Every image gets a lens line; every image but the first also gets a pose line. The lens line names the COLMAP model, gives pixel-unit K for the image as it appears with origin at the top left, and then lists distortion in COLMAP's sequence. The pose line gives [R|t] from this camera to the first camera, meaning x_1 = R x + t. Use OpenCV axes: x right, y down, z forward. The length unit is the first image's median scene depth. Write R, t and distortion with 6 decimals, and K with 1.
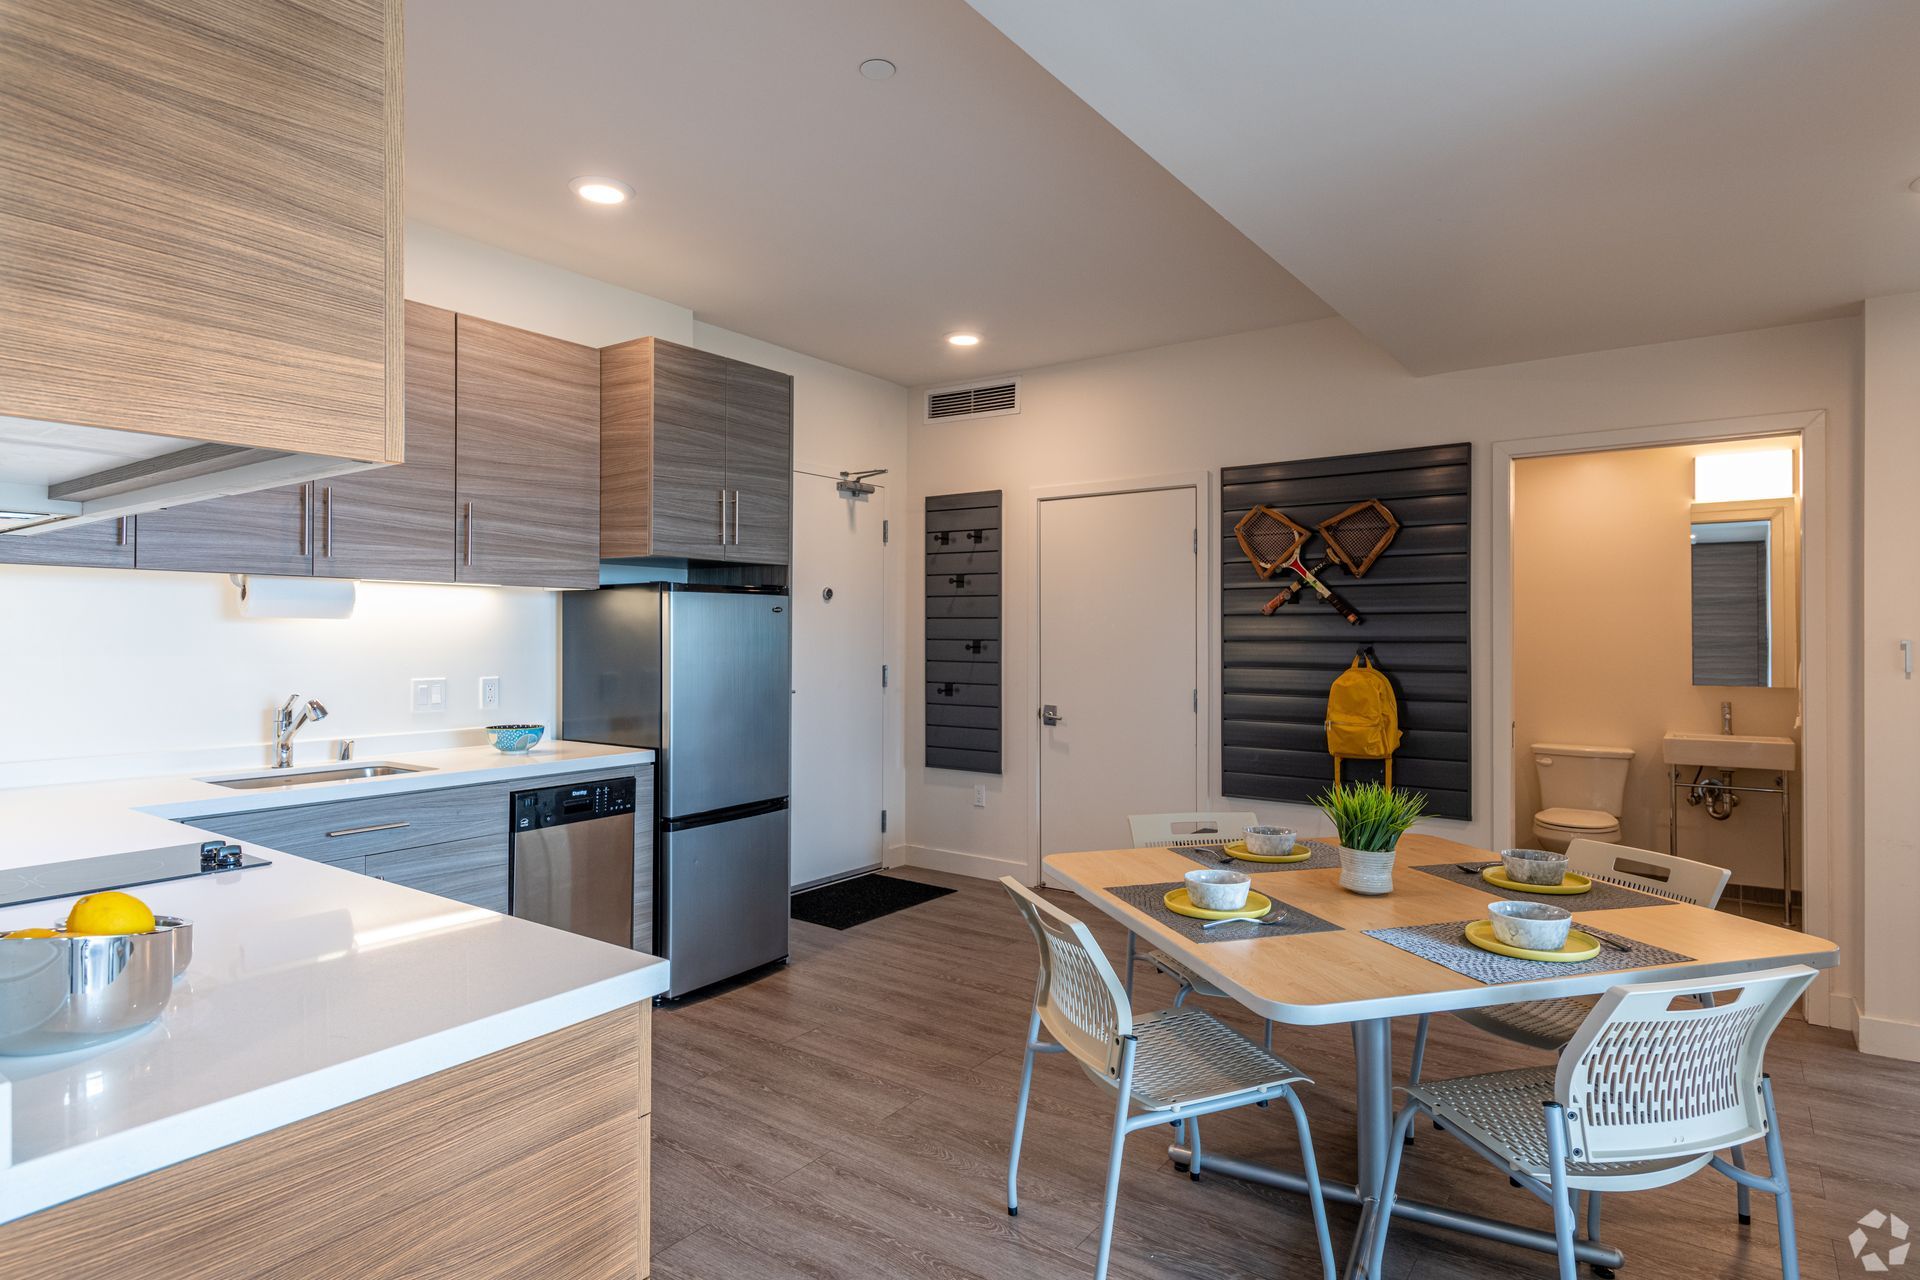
lens RADIAL K [[967.2, 0, 960.0], [0, 967.2, 640.0], [0, 0, 1]] dist [0.001975, 0.000181]
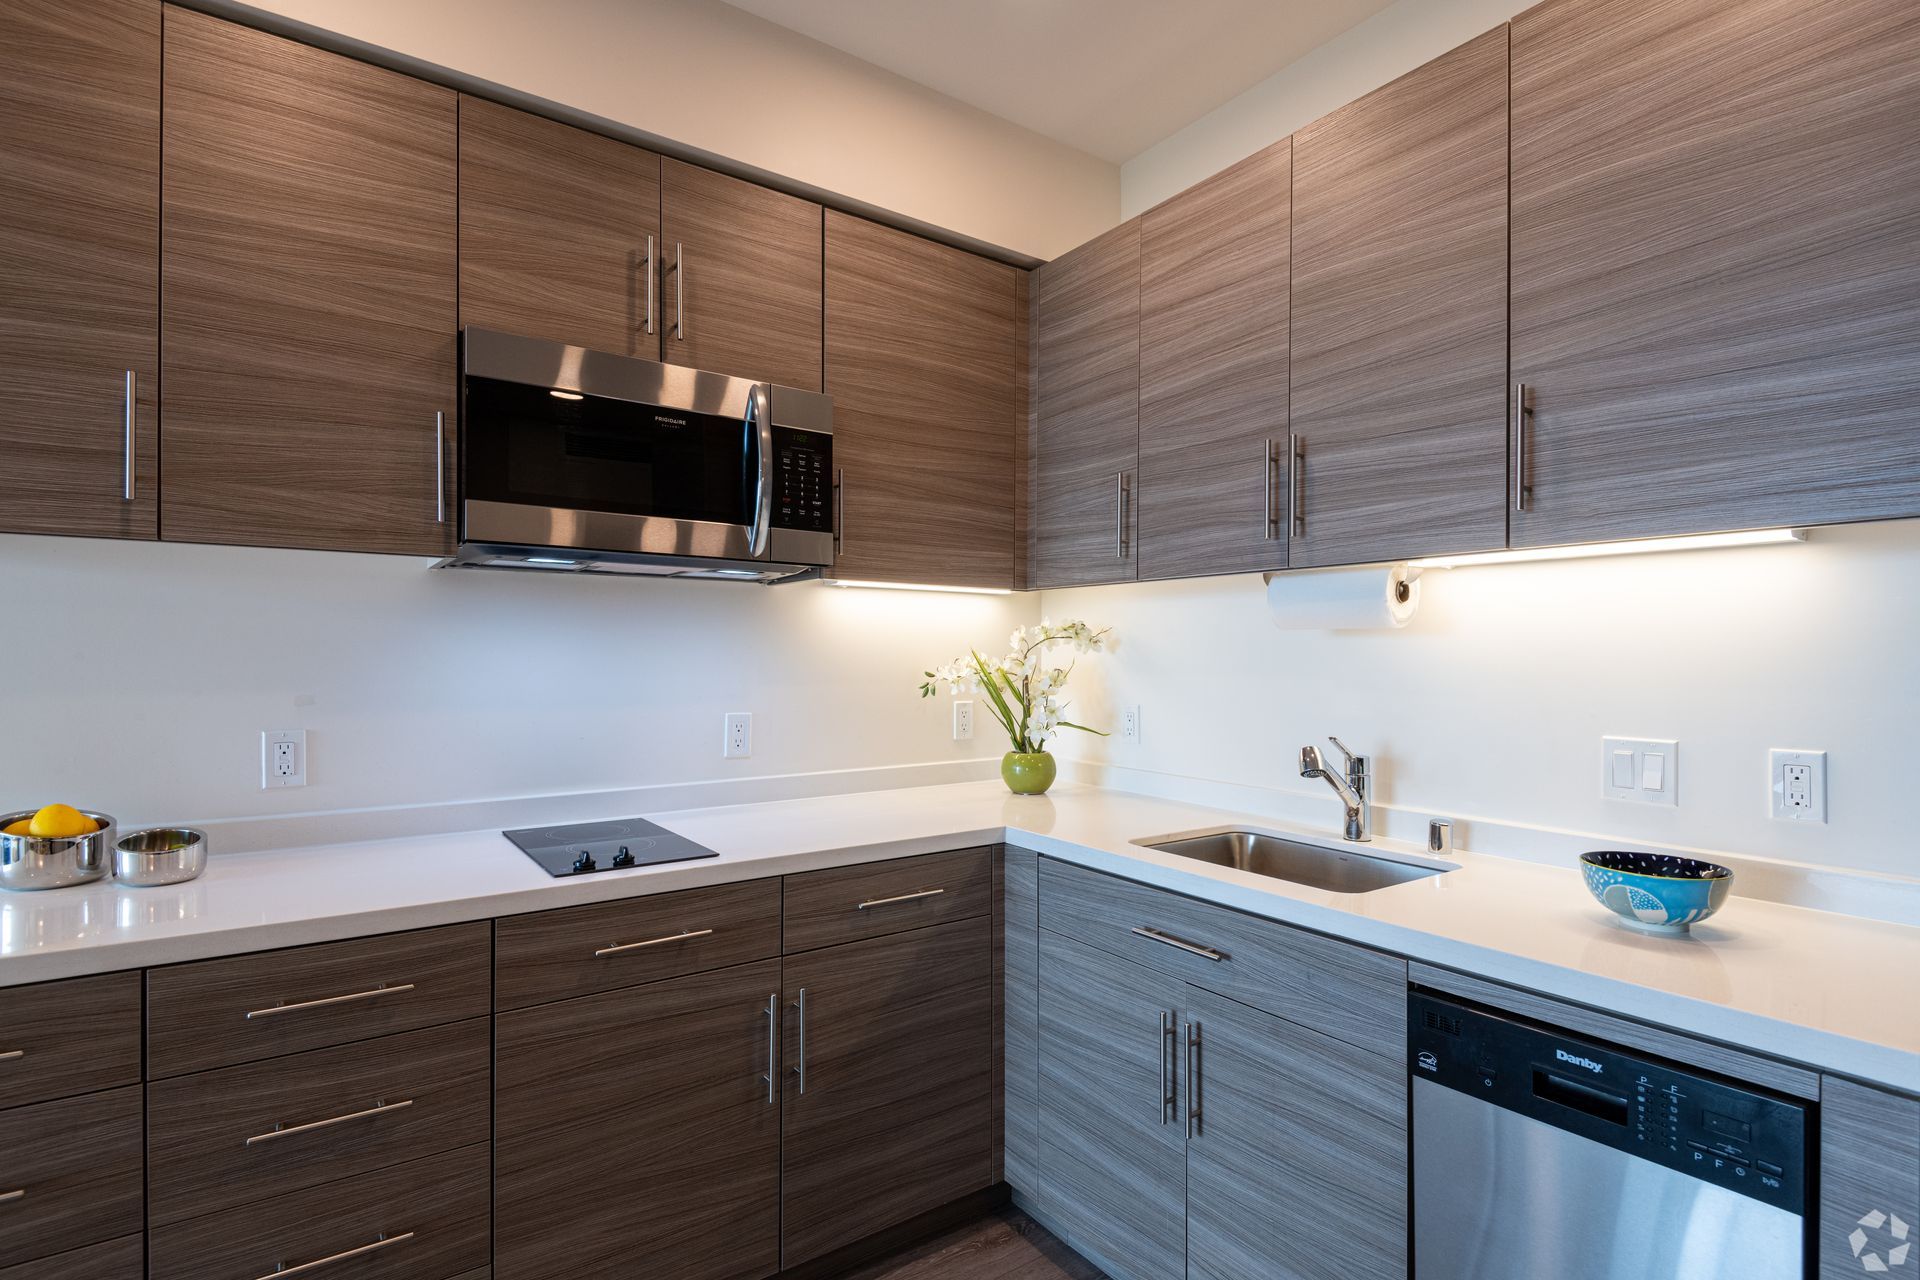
lens RADIAL K [[967.2, 0, 960.0], [0, 967.2, 640.0], [0, 0, 1]] dist [0.001975, 0.000181]
pose [[-0.319796, -0.009004, -0.947444, 0.057548], [0.003222, 0.999939, -0.010590, -0.007307], [0.947481, -0.006440, -0.319747, 0.943018]]
